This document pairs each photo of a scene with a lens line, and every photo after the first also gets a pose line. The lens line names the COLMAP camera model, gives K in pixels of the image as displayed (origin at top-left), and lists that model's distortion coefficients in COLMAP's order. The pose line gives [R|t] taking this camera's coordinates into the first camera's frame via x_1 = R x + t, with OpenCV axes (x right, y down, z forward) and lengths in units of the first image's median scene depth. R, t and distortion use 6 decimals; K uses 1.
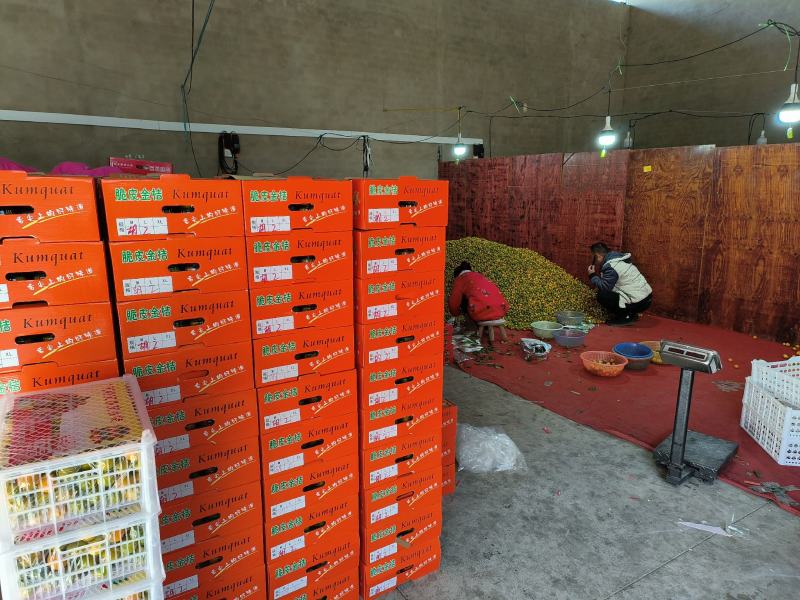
lens RADIAL K [[517.7, 0, 390.5], [0, 517.7, 299.4], [0, 0, 1]] dist [0.072035, -0.054314]
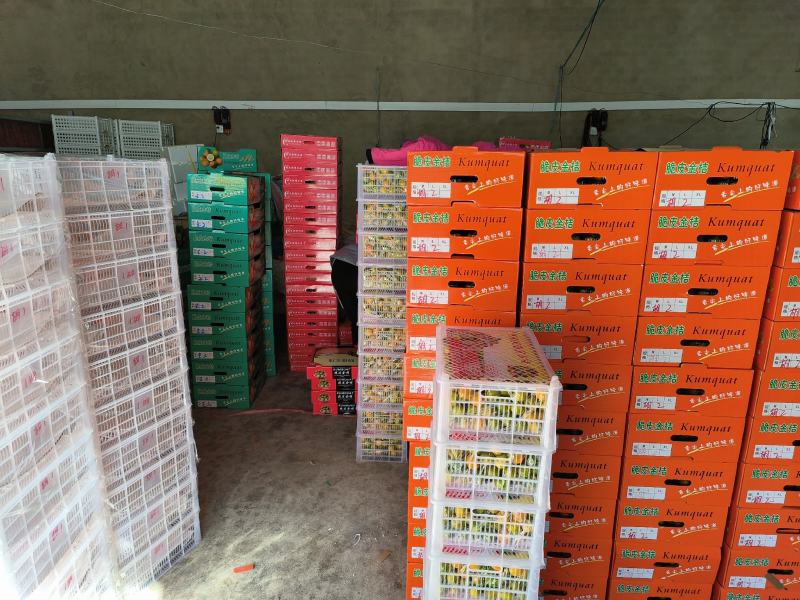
lens RADIAL K [[517.7, 0, 390.5], [0, 517.7, 299.4], [0, 0, 1]] dist [0.072035, -0.054314]
pose [[0.829067, 0.145026, -0.540014, -0.142505], [-0.127910, 0.989360, 0.069326, 0.043394], [0.544322, 0.011597, 0.838796, -0.103016]]
